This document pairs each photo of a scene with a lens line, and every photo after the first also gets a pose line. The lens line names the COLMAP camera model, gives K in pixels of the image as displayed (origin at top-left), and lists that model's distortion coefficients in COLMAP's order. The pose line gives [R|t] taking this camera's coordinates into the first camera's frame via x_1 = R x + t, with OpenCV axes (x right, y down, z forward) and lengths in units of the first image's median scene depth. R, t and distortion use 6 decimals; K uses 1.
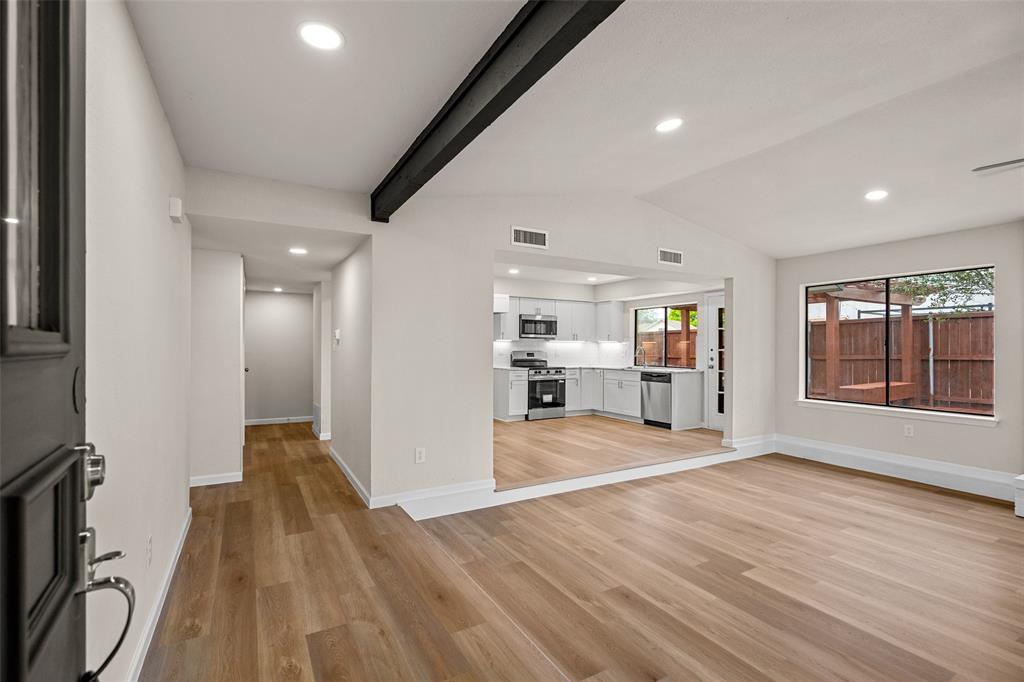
lens RADIAL K [[467.3, 0, 511.0], [0, 467.3, 346.3], [0, 0, 1]] dist [-0.003023, 0.001525]
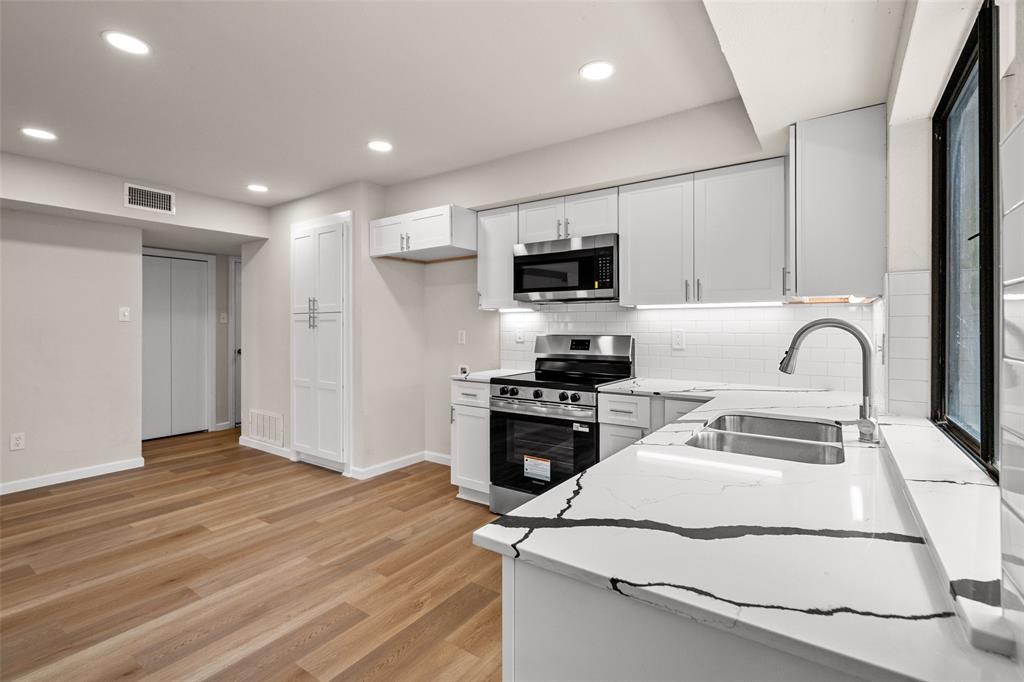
lens RADIAL K [[467.3, 0, 511.0], [0, 467.3, 325.2], [0, 0, 1]] dist [-0.003023, 0.001525]
pose [[0.416425, -0.012162, -0.909089, 0.392297], [0.002339, 0.999922, -0.012306, 0.006956], [0.909167, 0.002998, 0.416421, 0.828286]]
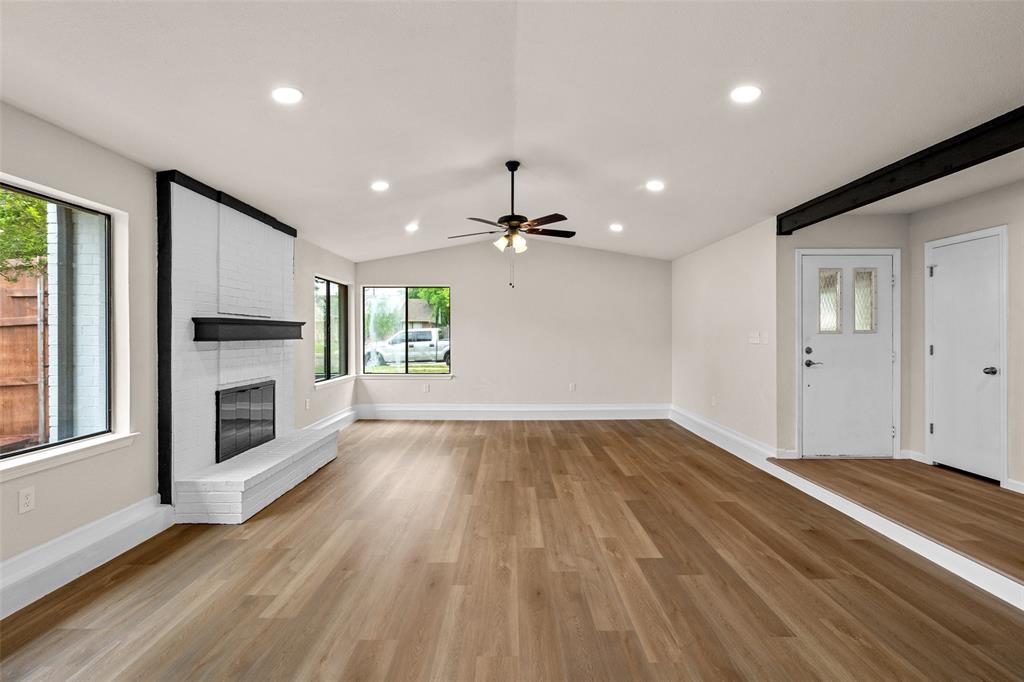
lens RADIAL K [[467.3, 0, 509.2], [0, 467.3, 333.7], [0, 0, 1]] dist [-0.003023, 0.001525]
pose [[-0.868076, 0.001867, 0.496428, 0.101038], [0.000905, 0.999997, -0.002179, 0.003594], [-0.496431, -0.001443, -0.868075, 0.727179]]
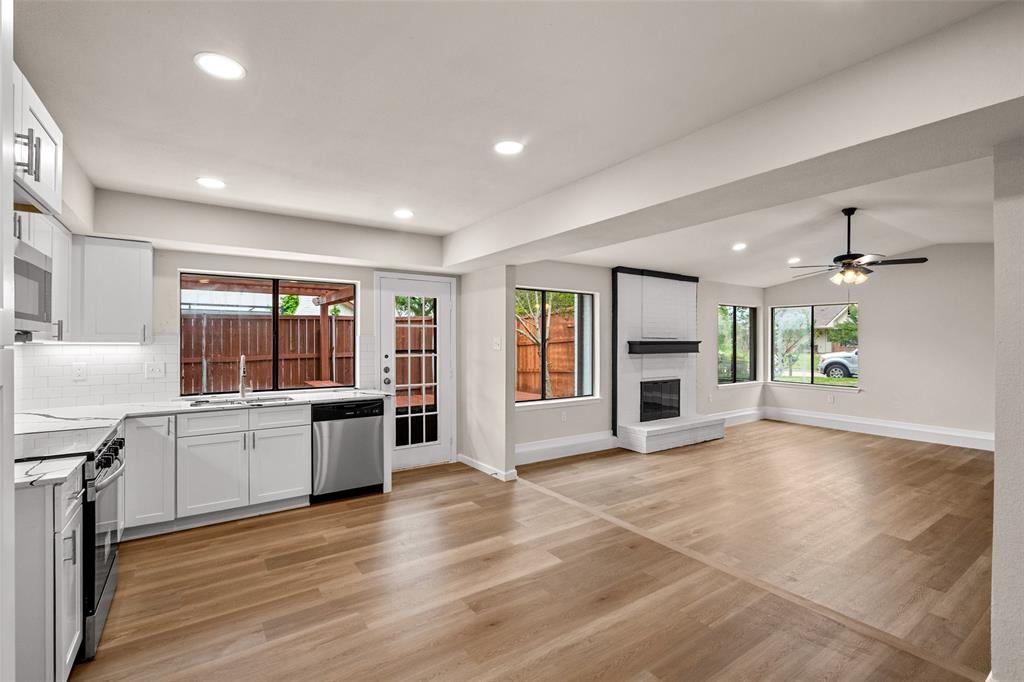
lens RADIAL K [[467.3, 0, 510.6], [0, 467.3, 342.5], [0, 0, 1]] dist [-0.003023, 0.001525]
pose [[-0.090470, -0.006567, 0.995878, -0.229475], [-0.002444, 0.999977, 0.006372, -0.015394], [-0.995896, -0.001858, -0.090484, 0.775336]]
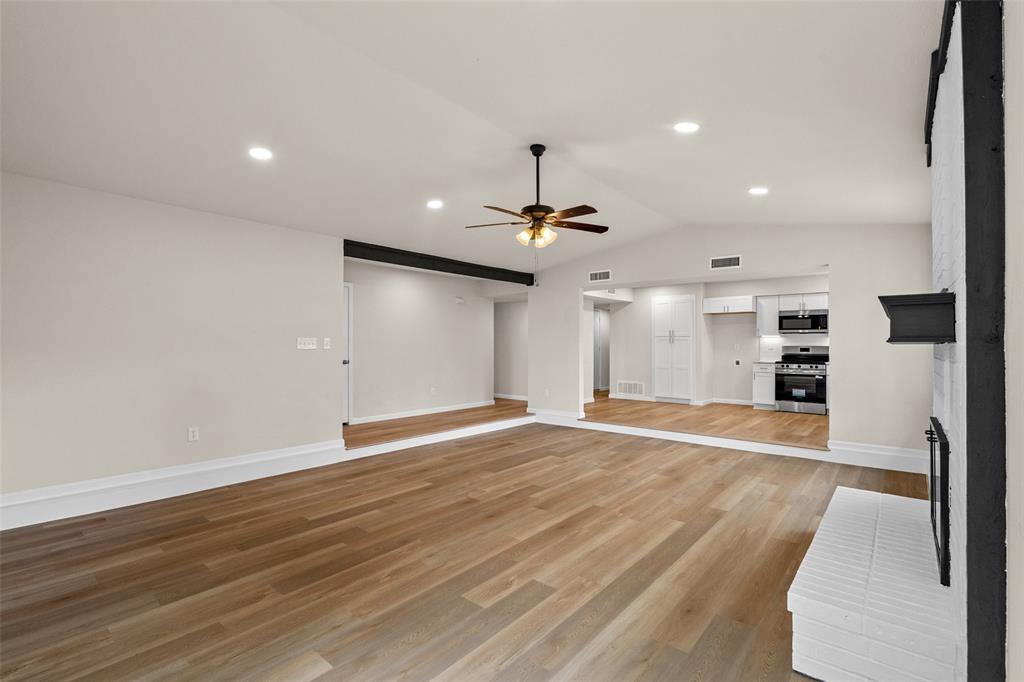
lens RADIAL K [[467.3, 0, 510.6], [0, 467.3, 345.1], [0, 0, 1]] dist [-0.003023, 0.001525]
pose [[0.344990, -0.001391, -0.938605, 0.809576], [-0.001159, 0.999998, -0.001907, 0.011074], [0.938606, 0.001745, 0.344987, 0.061892]]
